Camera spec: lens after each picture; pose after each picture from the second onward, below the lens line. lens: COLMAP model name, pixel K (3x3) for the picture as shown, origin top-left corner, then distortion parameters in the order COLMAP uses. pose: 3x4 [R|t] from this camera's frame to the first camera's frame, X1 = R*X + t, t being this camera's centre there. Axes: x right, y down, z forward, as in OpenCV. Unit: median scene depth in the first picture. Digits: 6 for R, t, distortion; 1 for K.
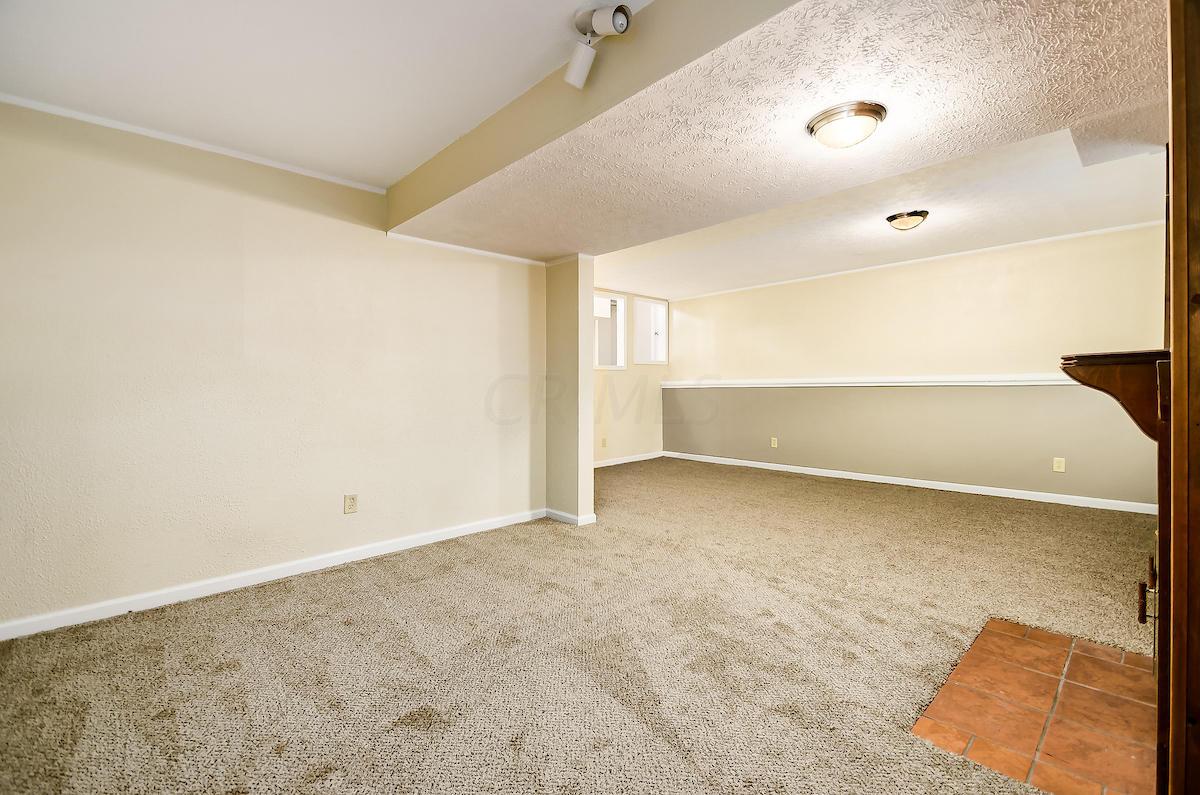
lens RADIAL K [[525.9, 0, 602.1], [0, 525.9, 383.5], [0, 0, 1]] dist [-0.000914, -0.000080]
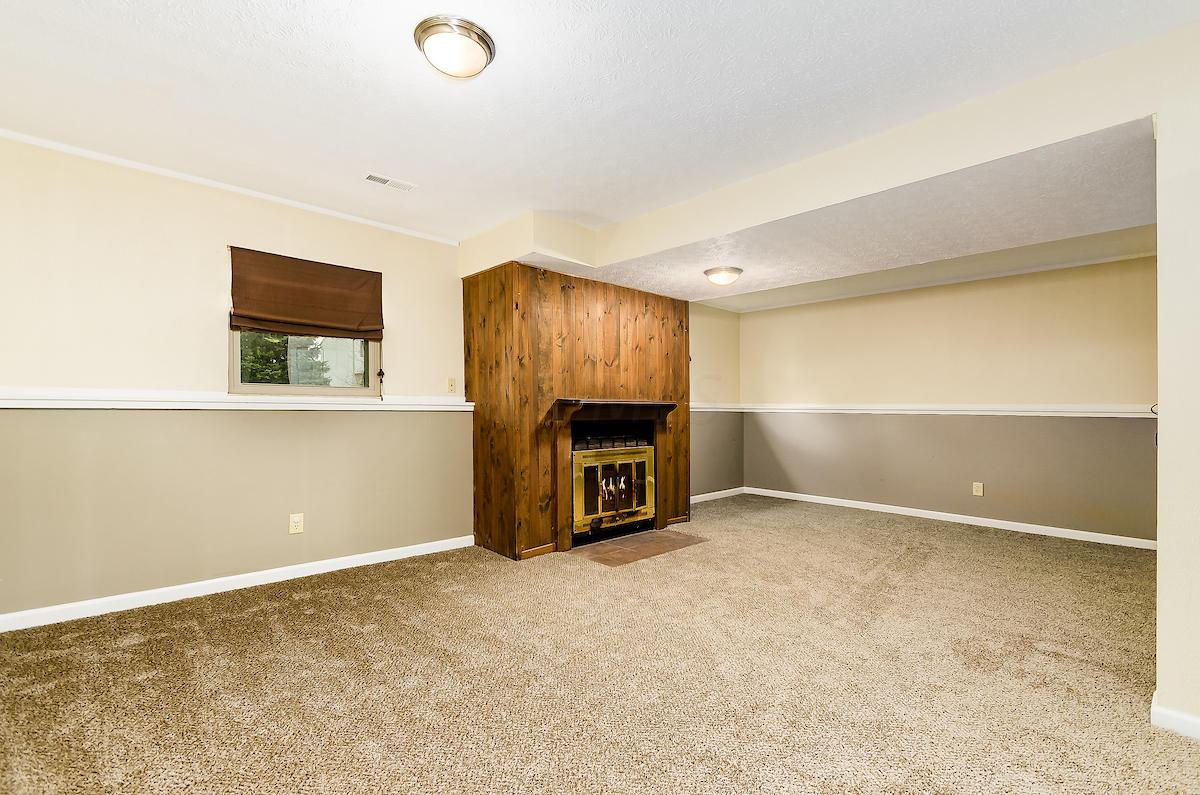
lens RADIAL K [[529.6, 0, 579.2], [0, 529.6, 420.1], [0, 0, 1]] dist [0.006821, 0.000202]
pose [[-0.999593, 0.002229, 0.028445, 0.891464], [0.002506, 0.999950, 0.009717, 0.016618], [-0.028422, 0.009784, -0.999548, 2.796338]]
